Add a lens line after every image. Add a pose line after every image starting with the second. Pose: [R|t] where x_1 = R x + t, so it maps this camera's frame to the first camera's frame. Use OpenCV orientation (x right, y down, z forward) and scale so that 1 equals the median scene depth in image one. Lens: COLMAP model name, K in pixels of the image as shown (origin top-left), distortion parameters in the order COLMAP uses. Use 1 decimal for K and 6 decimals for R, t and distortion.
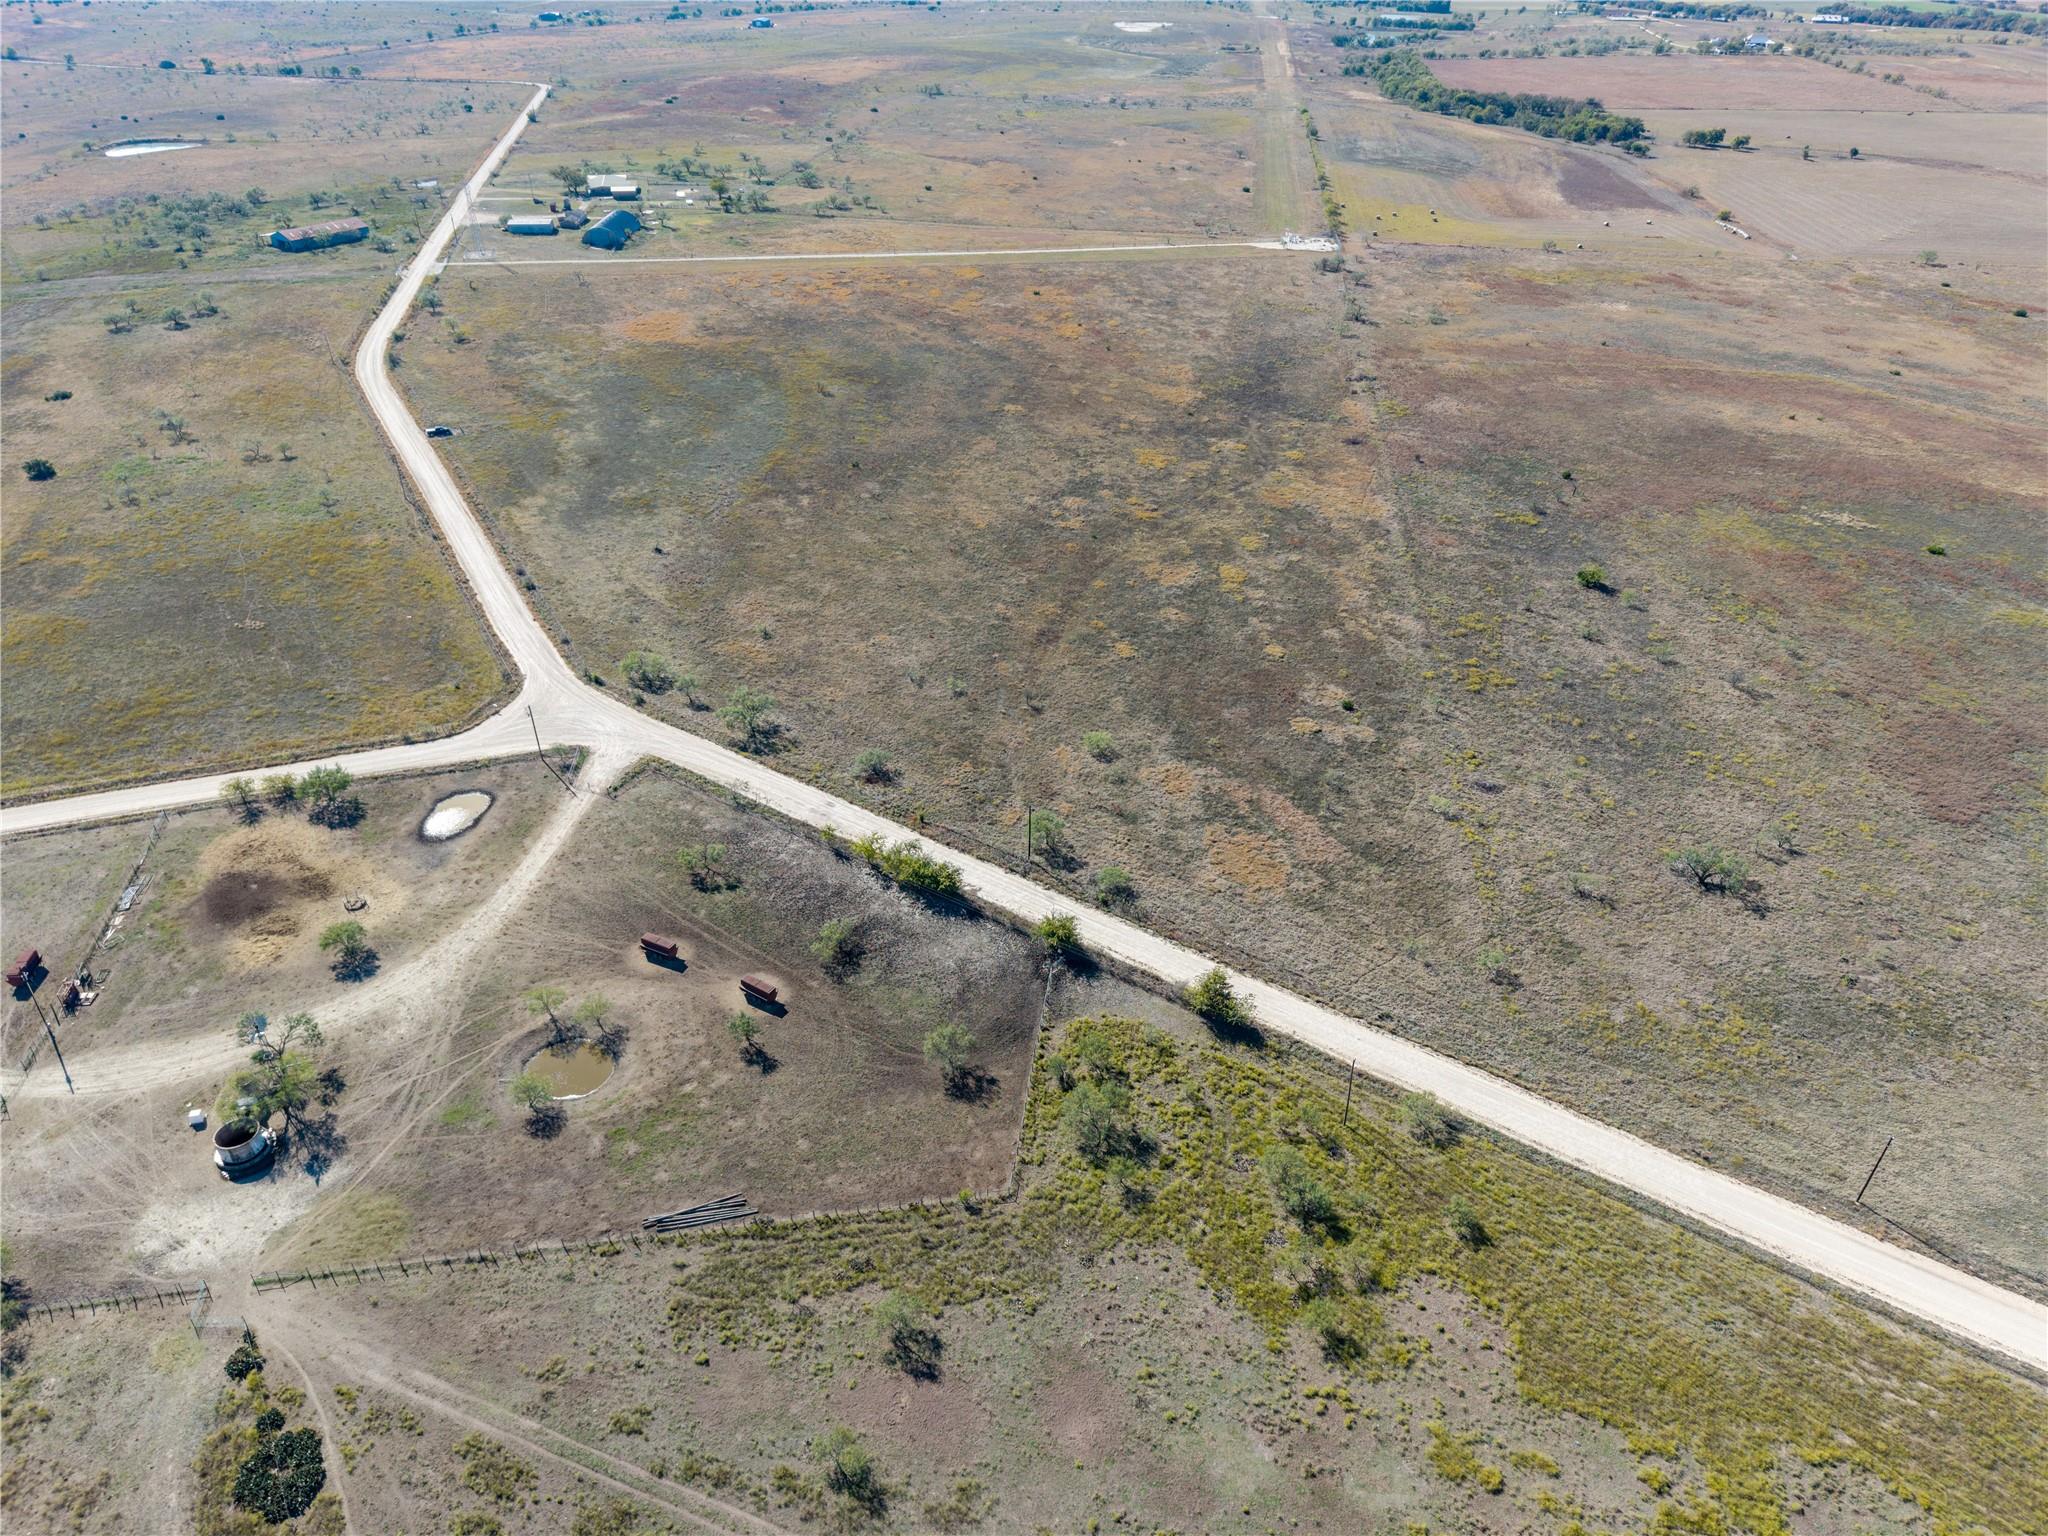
lens RADIAL K [[1354.8, 0, 1023.1], [0, 1354.8, 773.5], [0, 0, 1]] dist [0.050454, -0.041078]
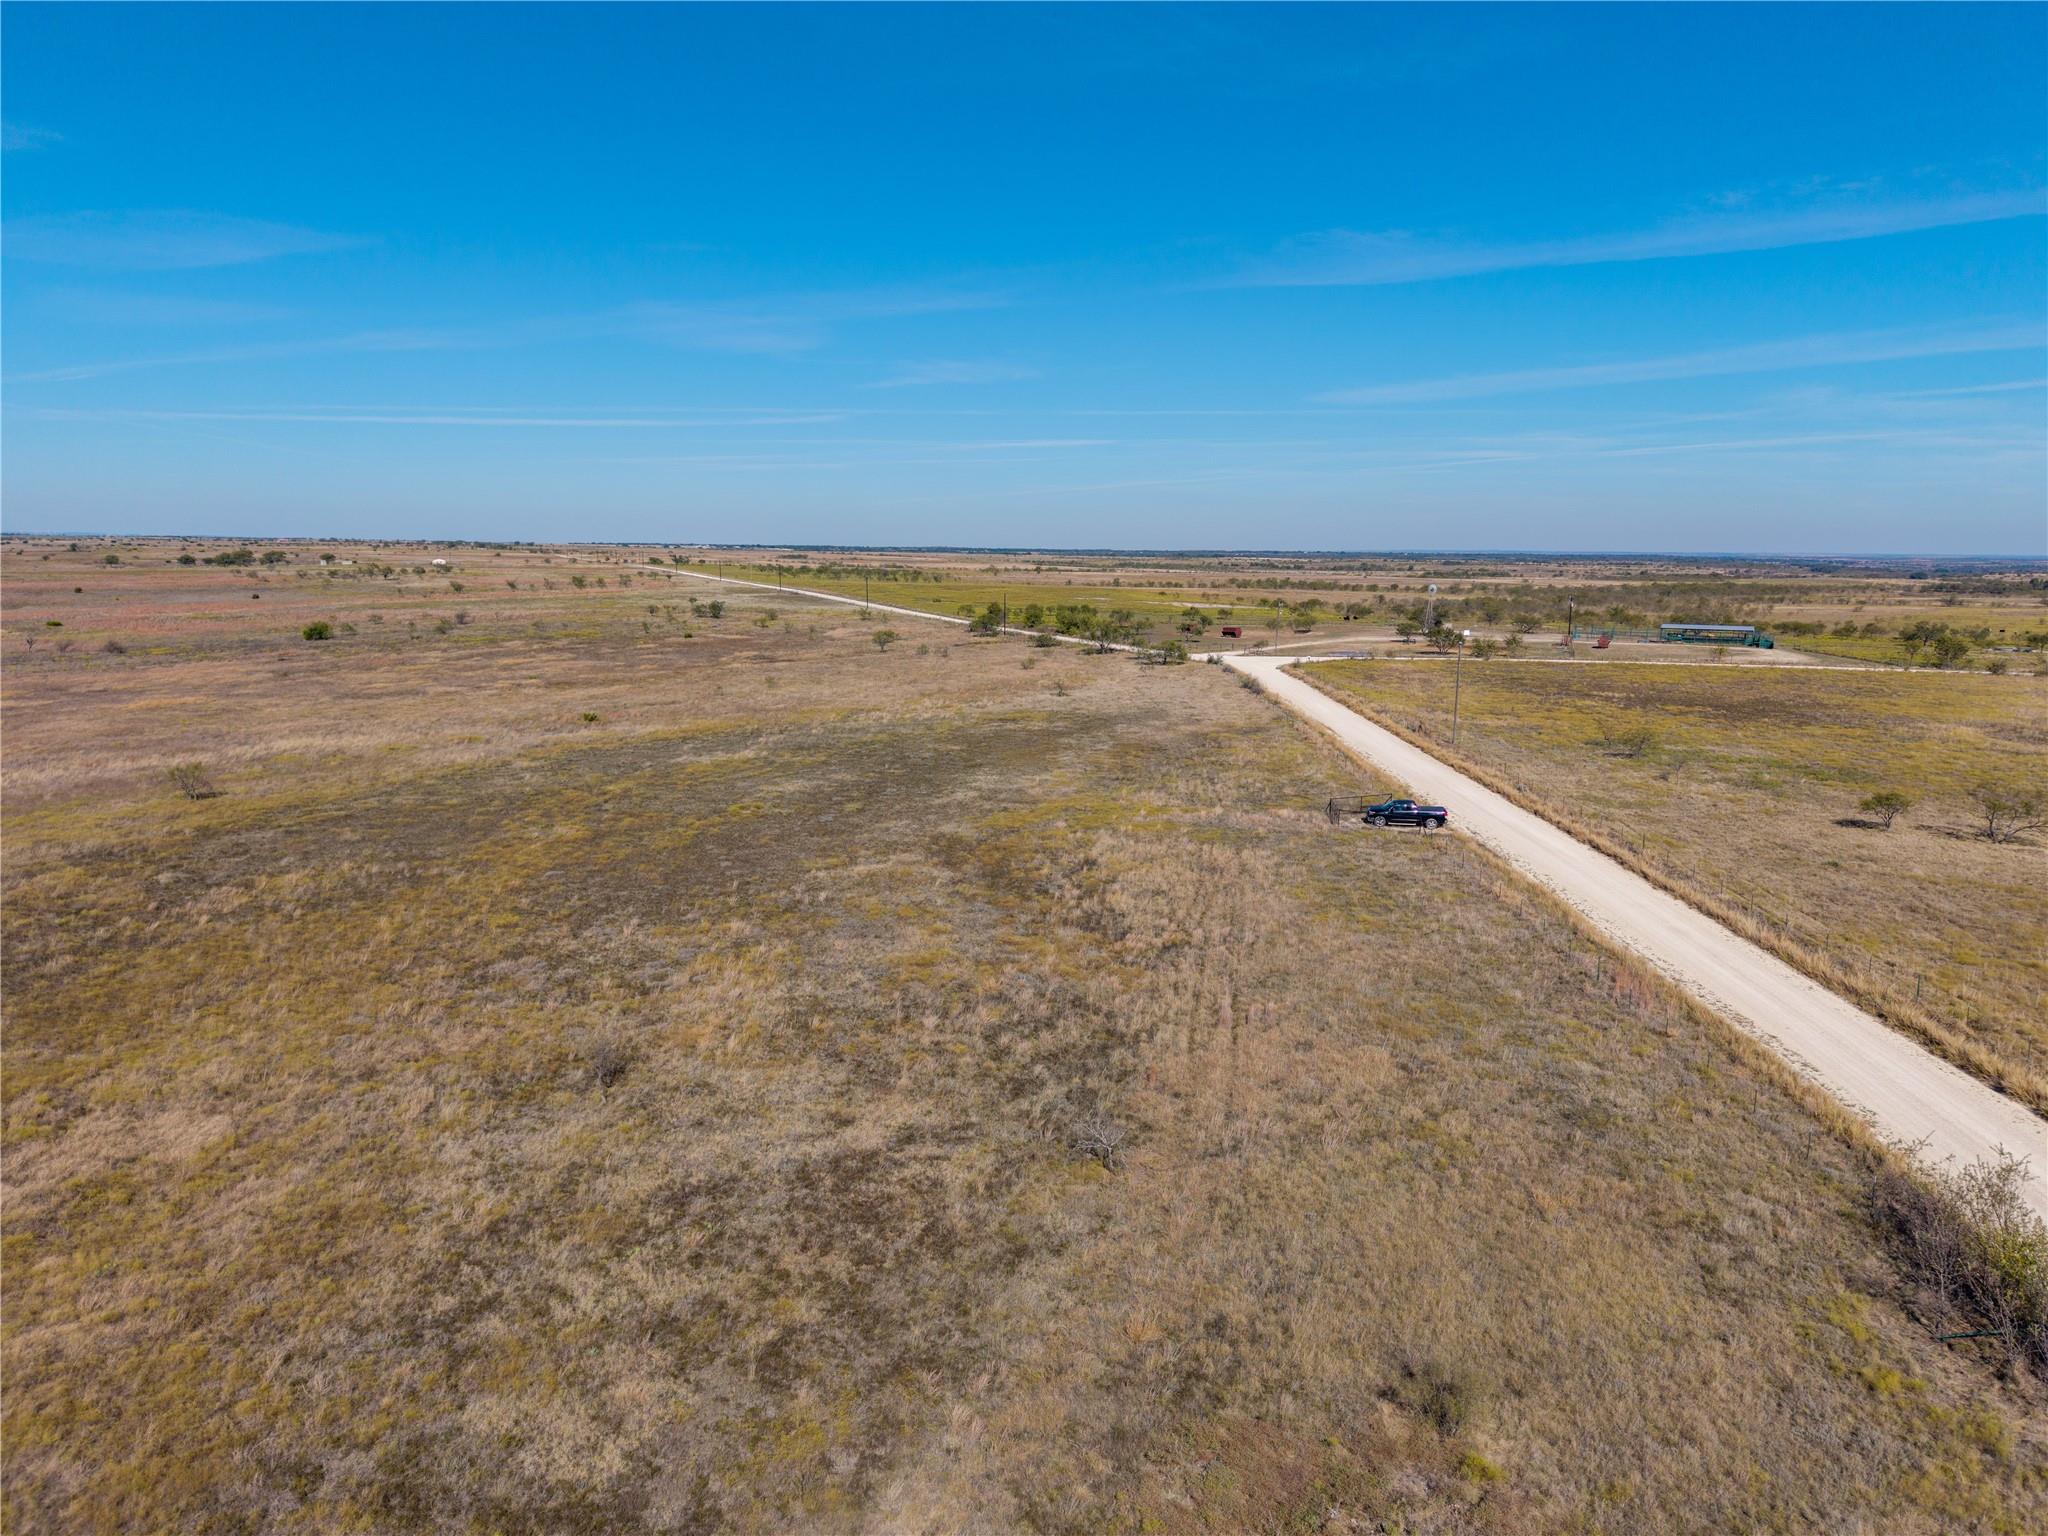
lens RADIAL K [[1354.8, 0, 1012.1], [0, 1354.8, 804.1], [0, 0, 1]] dist [0.050454, -0.041078]
pose [[-0.844905, -0.118723, 0.521575, -0.675703], [0.282325, 0.729214, 0.623329, -0.614030], [-0.454343, 0.673908, -0.582599, 1.606580]]
